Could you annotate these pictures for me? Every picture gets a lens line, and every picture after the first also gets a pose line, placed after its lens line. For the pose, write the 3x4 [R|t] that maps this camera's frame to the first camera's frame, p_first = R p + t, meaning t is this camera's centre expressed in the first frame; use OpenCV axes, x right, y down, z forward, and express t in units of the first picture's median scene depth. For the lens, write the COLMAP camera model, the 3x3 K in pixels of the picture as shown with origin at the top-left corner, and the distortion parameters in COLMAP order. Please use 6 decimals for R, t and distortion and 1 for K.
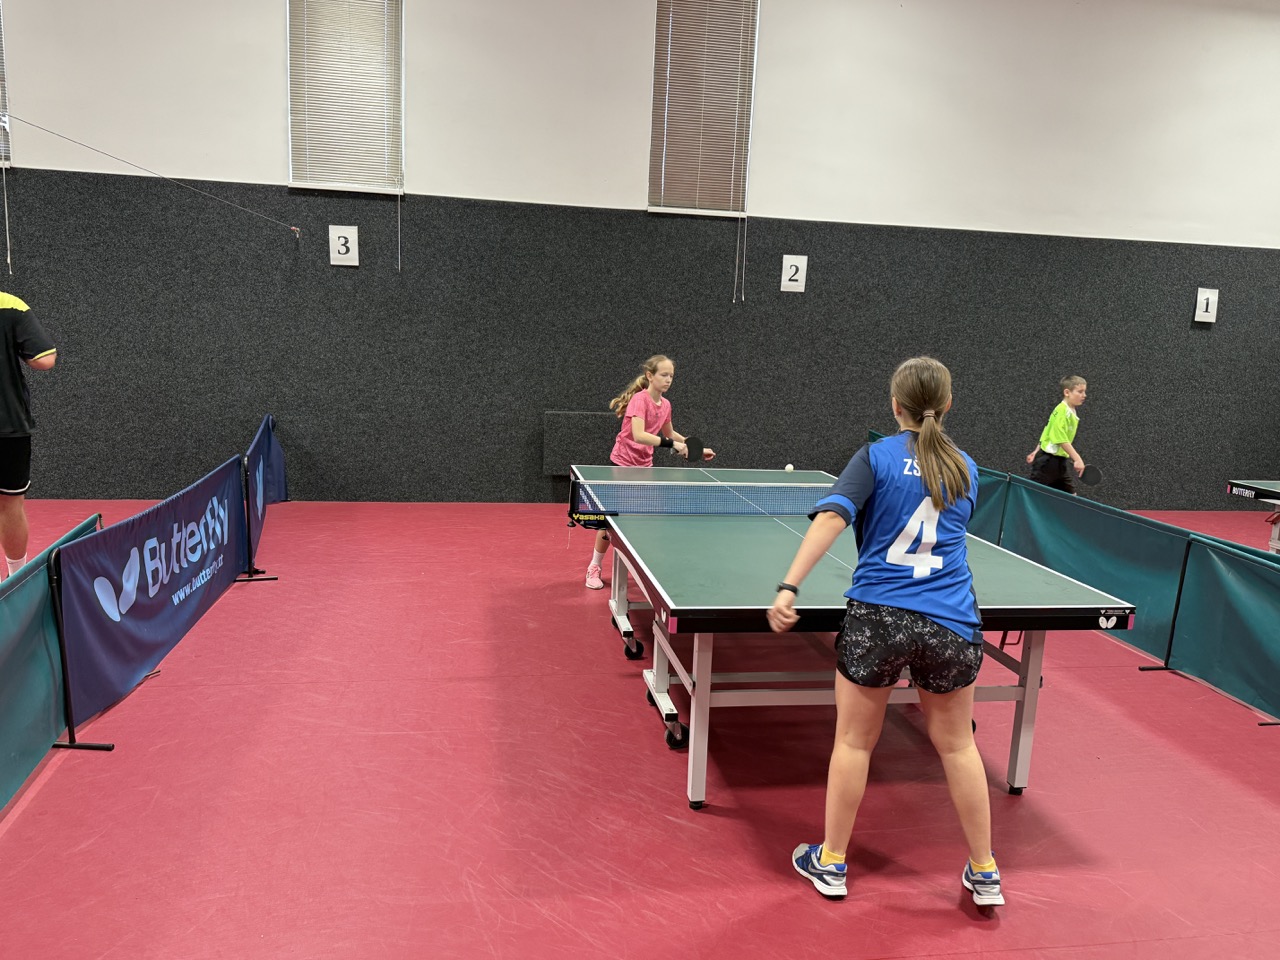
lens RADIAL K [[953.7, 0, 636.5], [0, 953.7, 483.0], [0, 0, 1]] dist [0.159136, -0.281706]
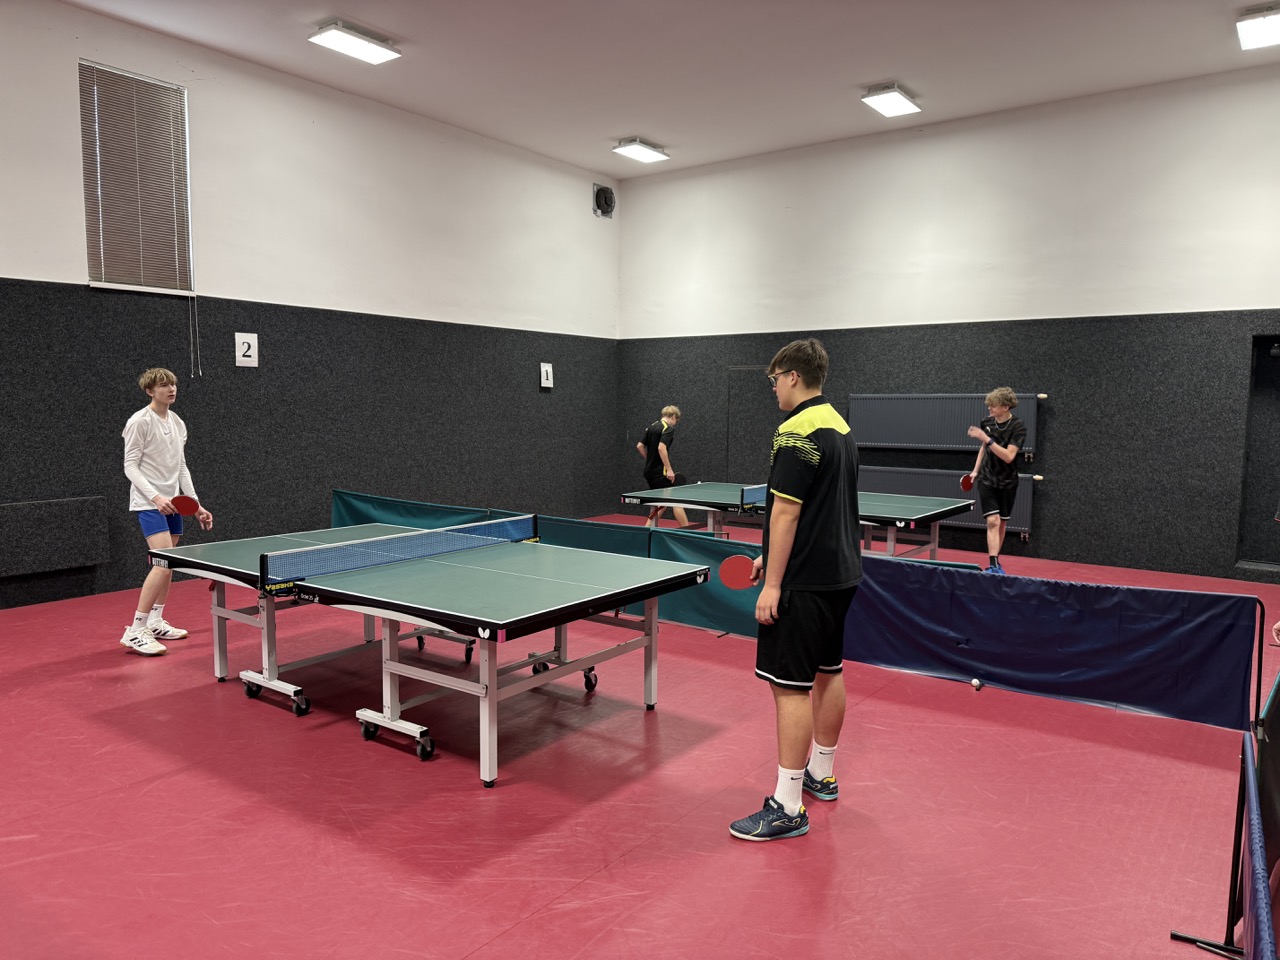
lens RADIAL K [[890.5, 0, 640.1], [0, 890.5, 485.3], [0, 0, 1]] dist [0.174263, -0.330471]
pose [[0.725488, -0.103214, 0.680451, -0.224573], [0.140099, 0.990137, 0.000816, -0.010183], [-0.673824, 0.094738, 0.732793, -0.011619]]
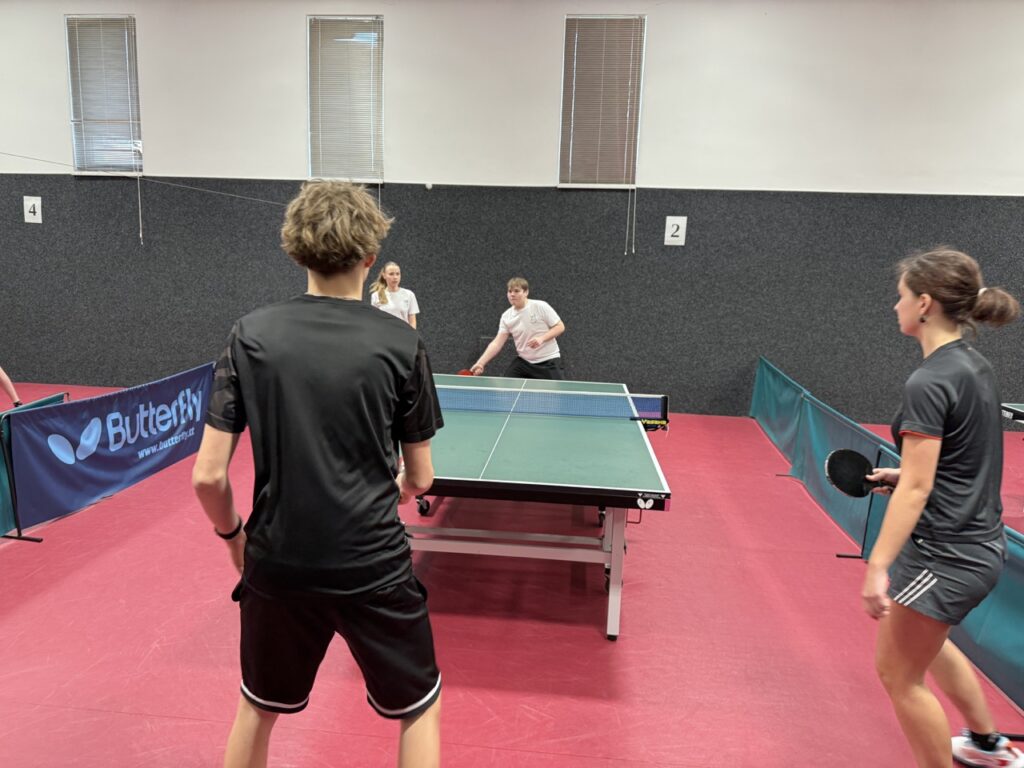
lens RADIAL K [[726.7, 0, 510.2], [0, 726.7, 384.3], [0, 0, 1]] dist [0.107847, -0.148640]
pose [[0.965038, 0.029750, -0.260418, 0.216006], [-0.033483, 0.999390, -0.009908, 0.001417], [0.259964, 0.018281, 0.965445, 0.014338]]
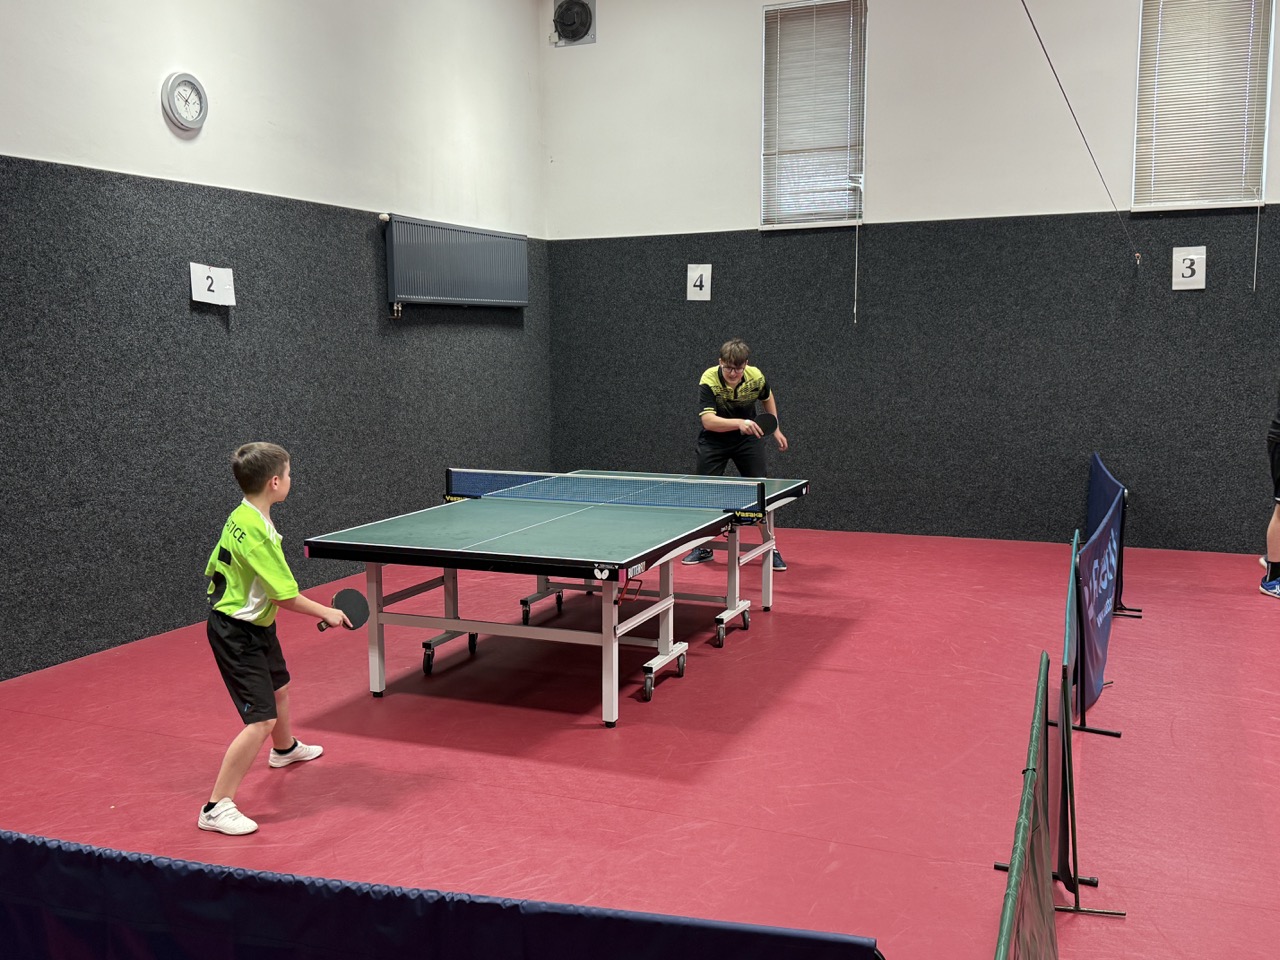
lens RADIAL K [[1192.7, 0, 634.8], [0, 1192.7, 487.1], [0, 0, 1]] dist [0.161613, -0.333367]
pose [[0.839714, 0.017294, -0.542753, -0.108819], [-0.046976, 0.998059, -0.040877, 0.030685], [0.540993, 0.059821, 0.838897, -0.216490]]
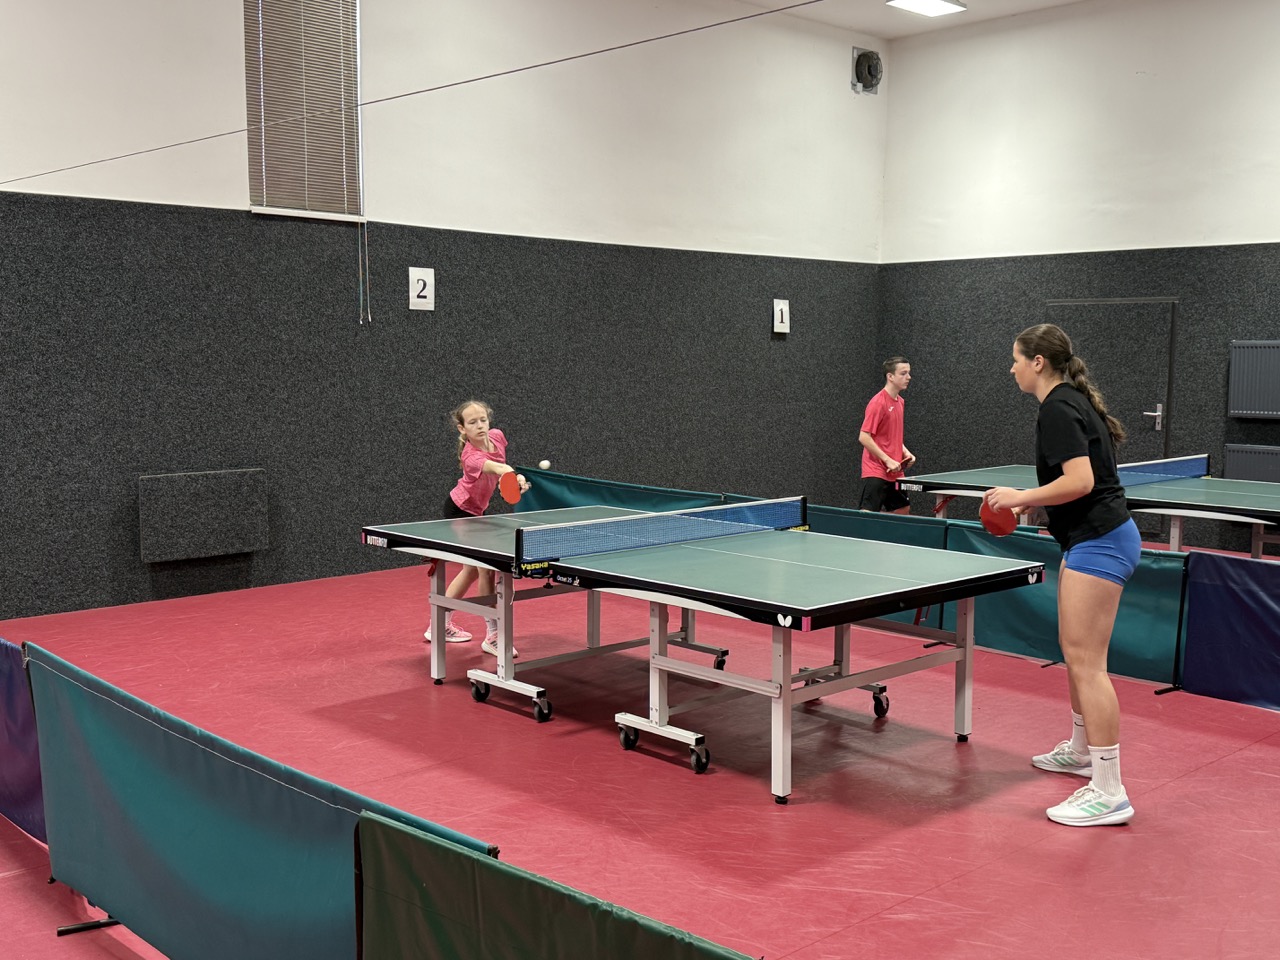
lens RADIAL K [[1335.6, 0, 644.4], [0, 1335.6, 484.3], [0, 0, 1]] dist [0.187122, -0.396137]
pose [[0.831516, -0.093424, 0.547588, -0.344217], [0.122433, 0.992338, -0.016612, -0.004206], [-0.541841, 0.080856, 0.836583, -0.080153]]
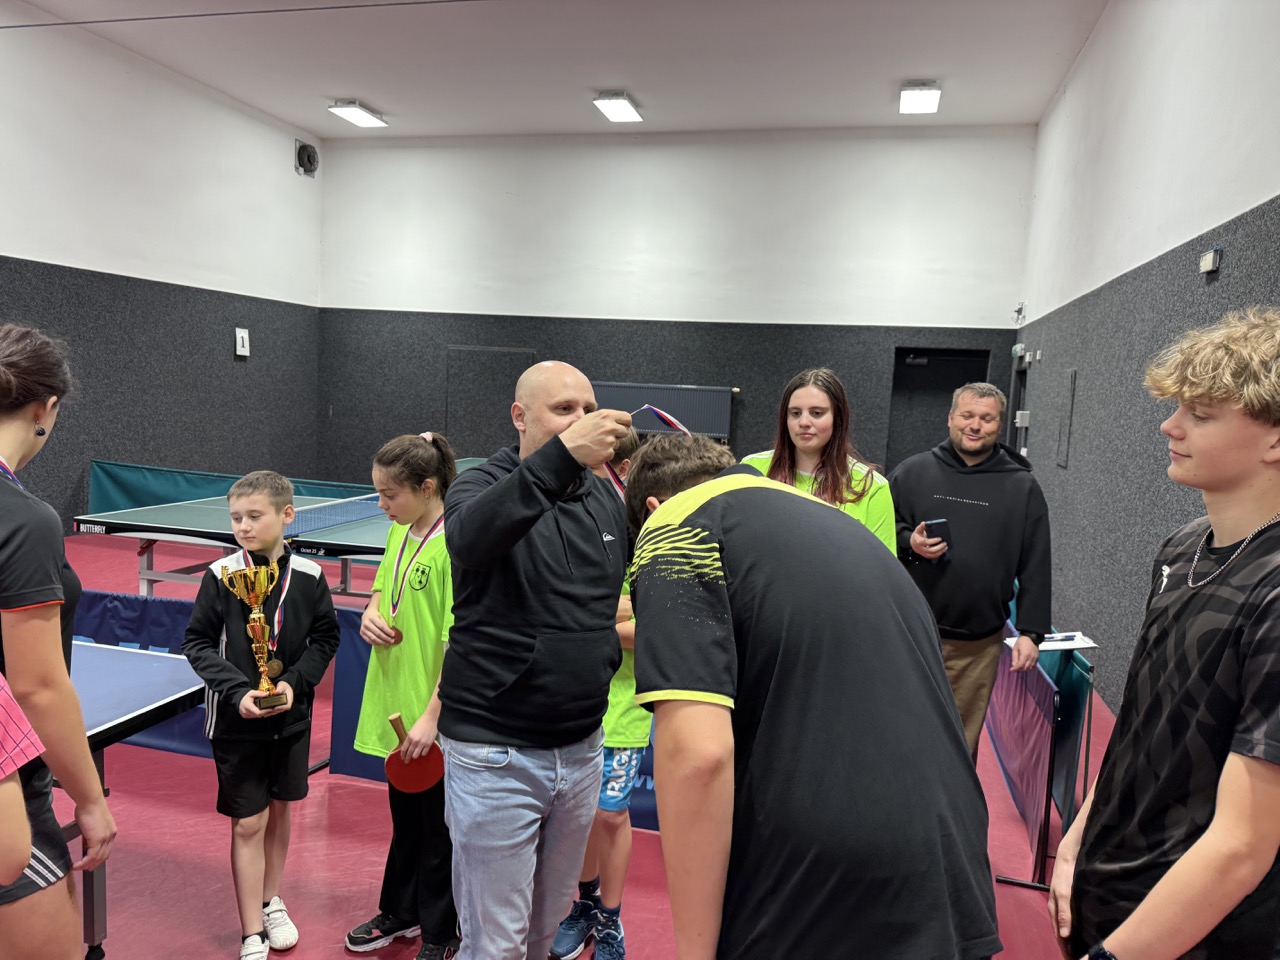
lens RADIAL K [[896.2, 0, 638.5], [0, 896.2, 473.4], [0, 0, 1]] dist [0.131199, -0.206346]
pose [[0.419167, -0.109220, 0.901316, -0.310055], [0.122632, 0.990451, 0.062990, -0.029421], [-0.899589, 0.084127, 0.428558, 0.056296]]
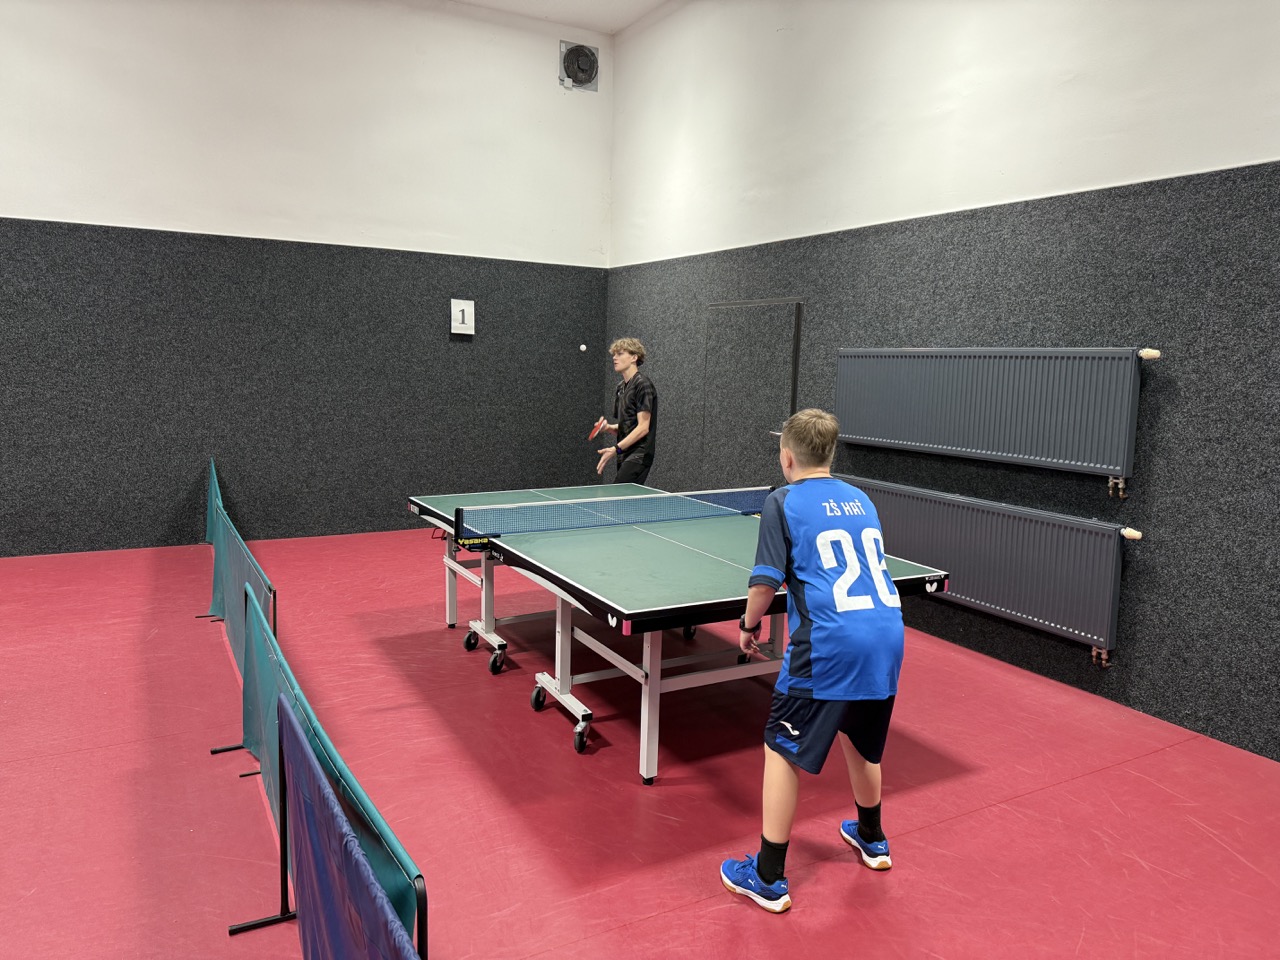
lens RADIAL K [[884.5, 0, 650.6], [0, 884.5, 482.5], [0, 0, 1]] dist [0.122351, -0.200005]
pose [[0.937660, -0.066820, 0.341071, 0.492037], [0.073299, 0.997291, -0.006131, 0.005322], [-0.339738, 0.030750, 0.940017, 0.097641]]
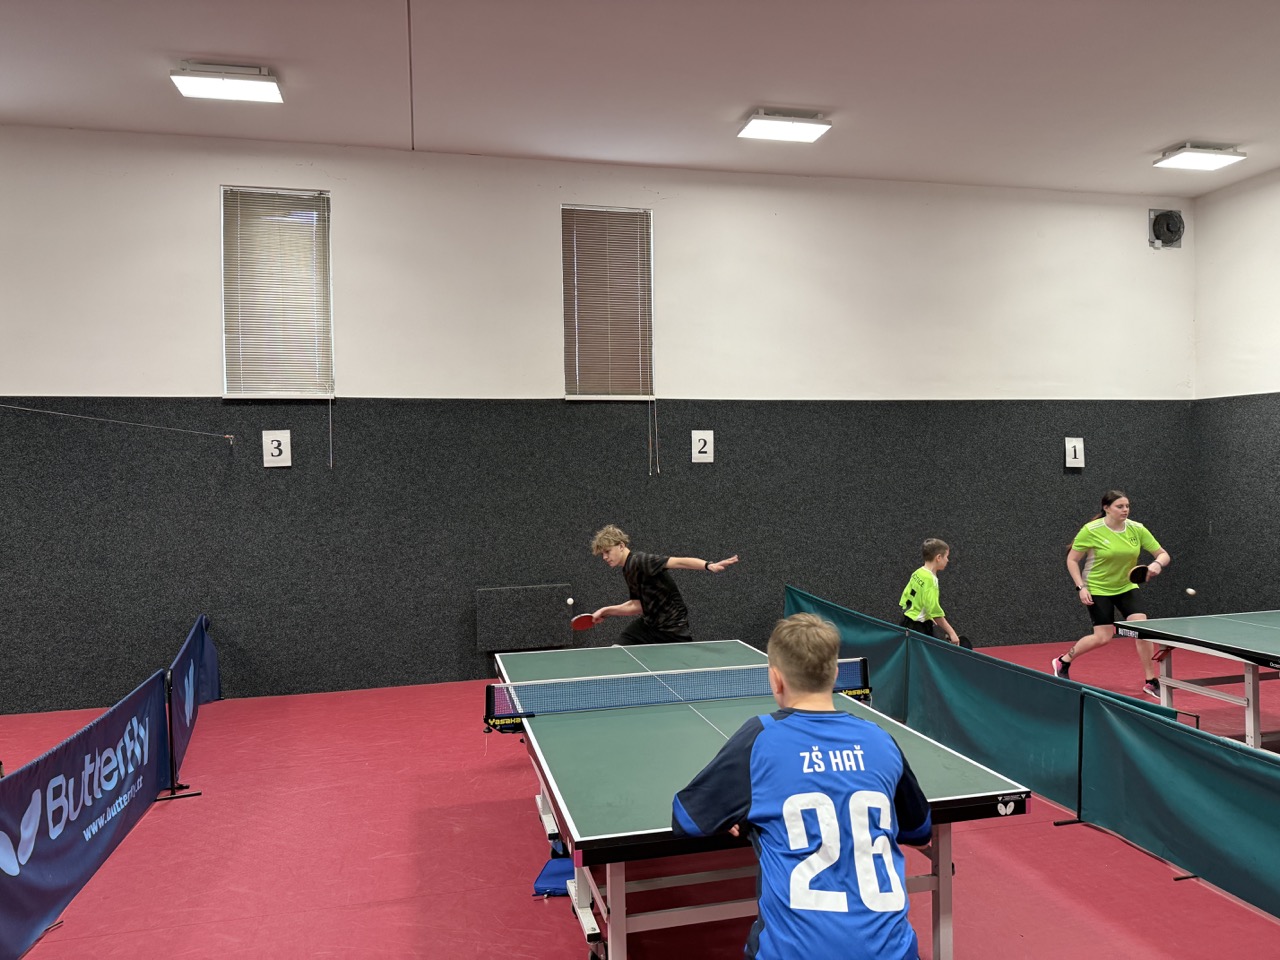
lens RADIAL K [[896.2, 0, 638.5], [0, 896.2, 473.4], [0, 0, 1]] dist [0.131199, -0.206346]
pose [[0.996009, -0.059861, 0.066197, 0.021867], [0.069825, 0.984608, -0.160225, -0.029828], [-0.055587, 0.164207, 0.984858, 0.006776]]
